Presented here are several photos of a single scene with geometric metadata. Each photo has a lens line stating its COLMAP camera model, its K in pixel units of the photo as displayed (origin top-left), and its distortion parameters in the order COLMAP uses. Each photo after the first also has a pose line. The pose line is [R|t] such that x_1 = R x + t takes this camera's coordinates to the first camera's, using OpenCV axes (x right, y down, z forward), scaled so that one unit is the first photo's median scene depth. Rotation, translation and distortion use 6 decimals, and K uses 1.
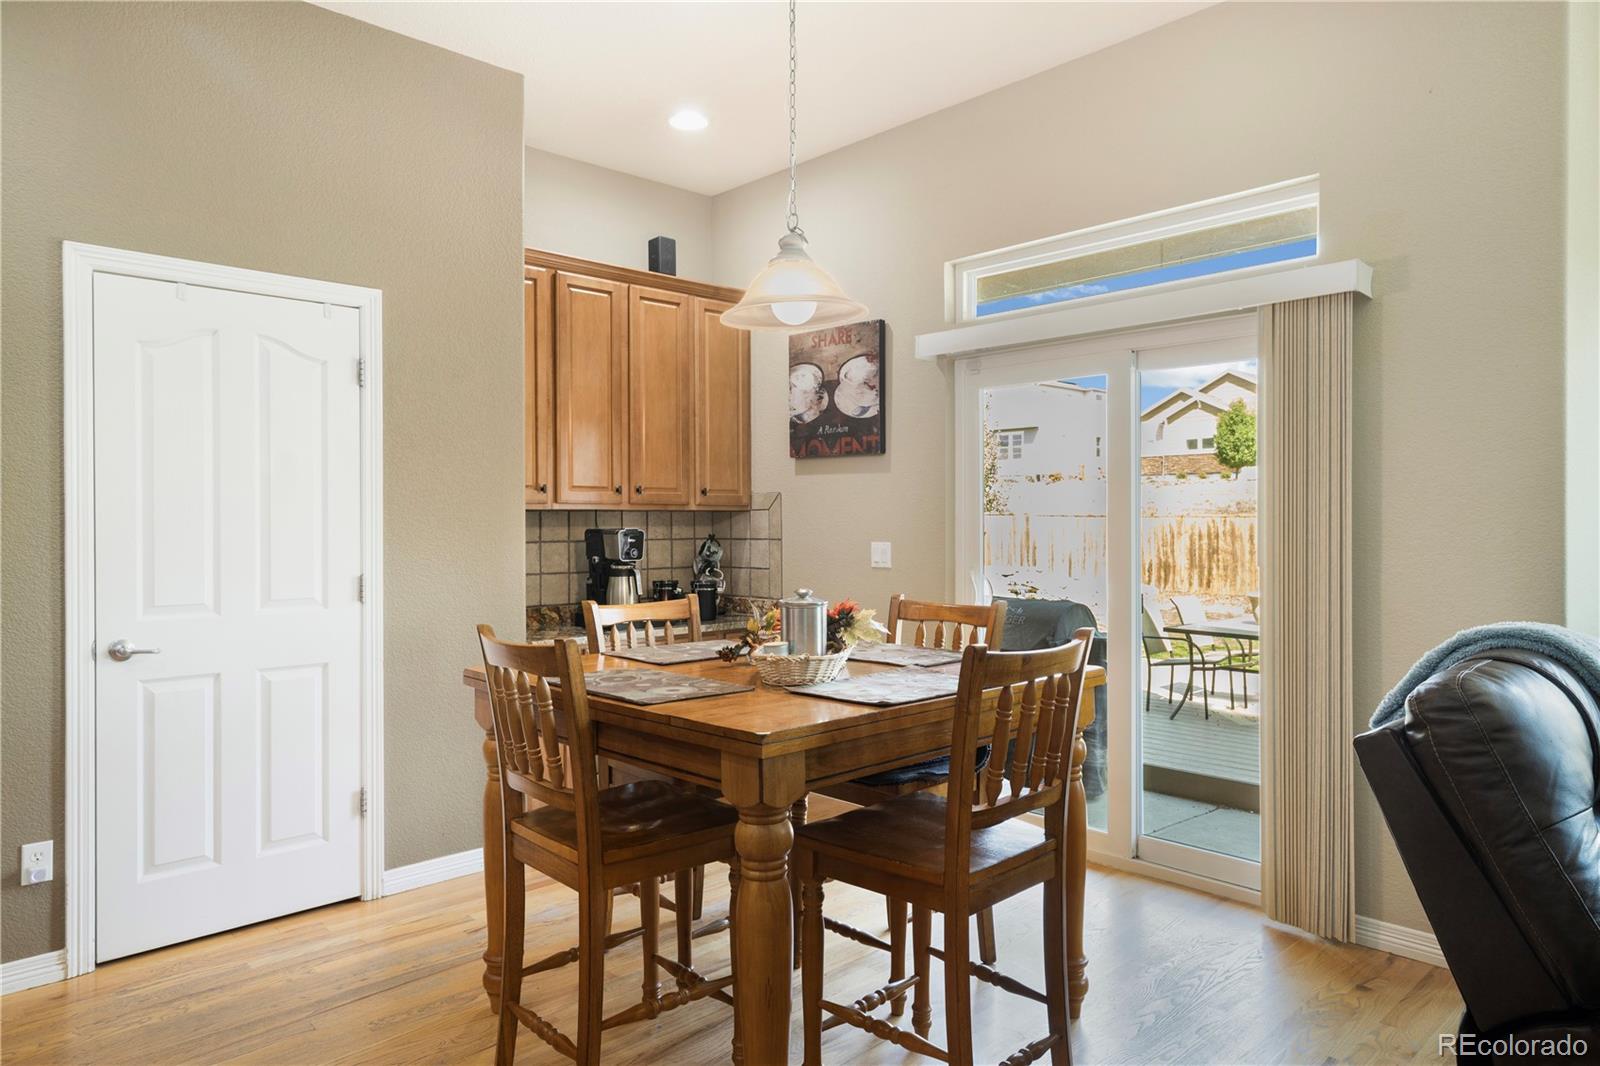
lens RADIAL K [[1021.1, 0, 800.6], [0, 1021.1, 528.1], [0, 0, 1]] dist [0.001232, -0.000680]
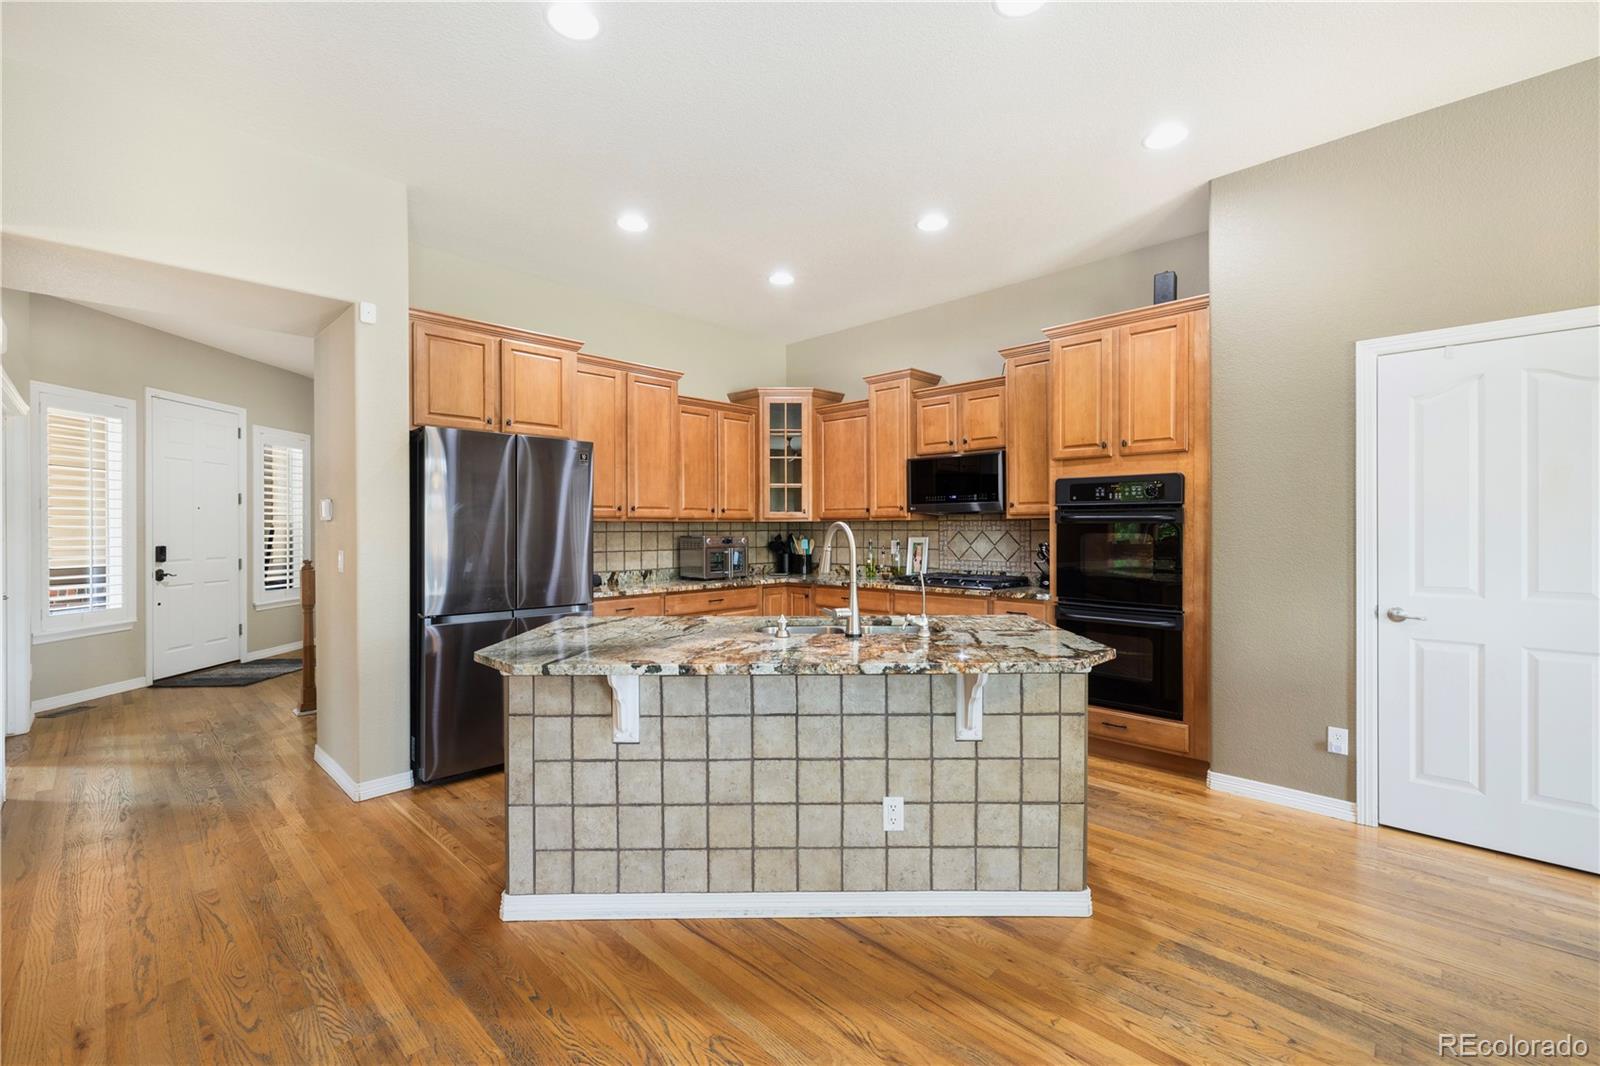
lens RADIAL K [[687.0, 0, 801.1], [0, 687.0, 526.3], [0, 0, 1]] dist [-0.000315, 0.000003]
pose [[0.031681, 0.010272, -0.999445, 0.281201], [-0.003052, 0.999944, 0.010181, -0.012311], [0.999493, 0.002728, 0.031711, 0.133064]]
